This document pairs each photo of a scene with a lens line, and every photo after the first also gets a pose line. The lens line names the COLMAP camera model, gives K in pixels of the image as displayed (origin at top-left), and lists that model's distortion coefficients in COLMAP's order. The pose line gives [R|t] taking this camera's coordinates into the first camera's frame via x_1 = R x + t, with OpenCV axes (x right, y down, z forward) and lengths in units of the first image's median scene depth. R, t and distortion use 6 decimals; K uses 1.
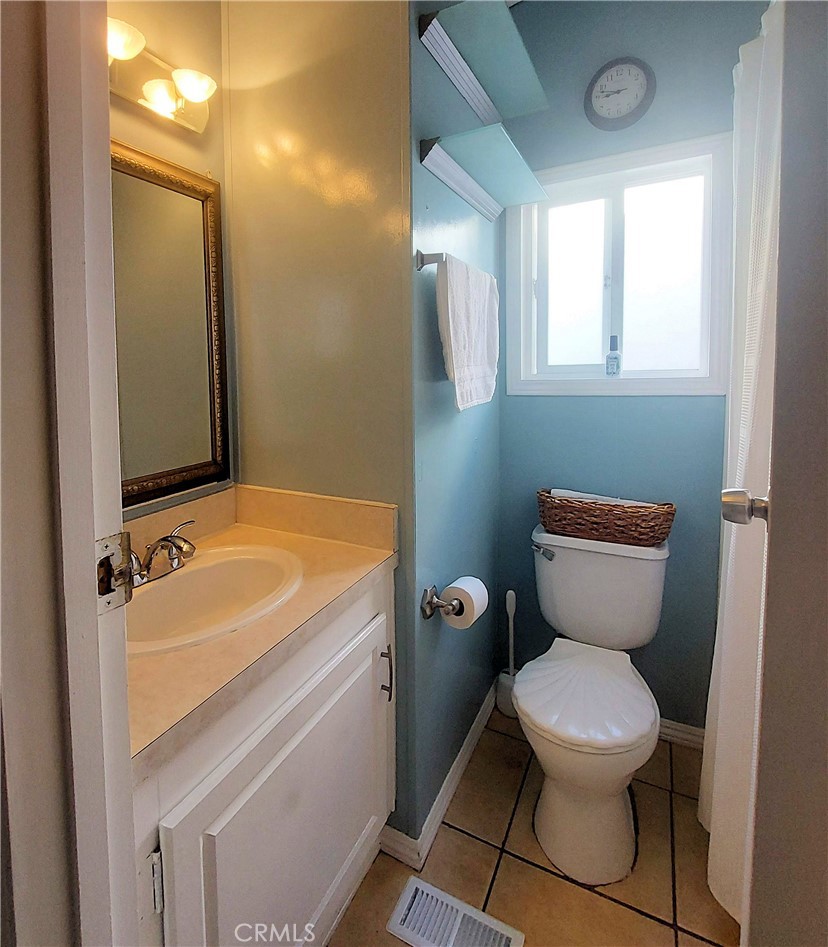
lens RADIAL K [[505.3, 0, 414.3], [0, 505.3, 398.9], [0, 0, 1]] dist [-0.019764, -0.001835]
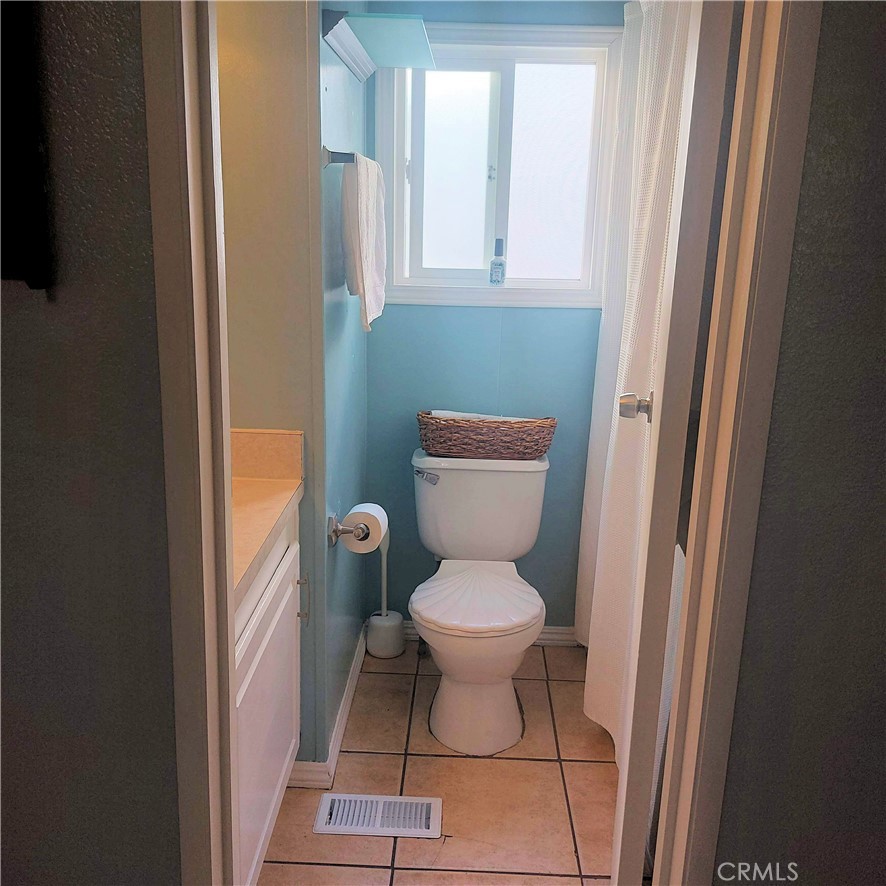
lens RADIAL K [[846.8, 0, 444.1], [0, 846.8, 451.7], [0, 0, 1]] dist [0.076357, -0.194126]
pose [[0.915369, -0.065999, 0.397171, -0.371483], [-0.015079, 0.980161, 0.197630, -0.058526], [-0.402335, -0.186893, 0.896213, -0.458089]]
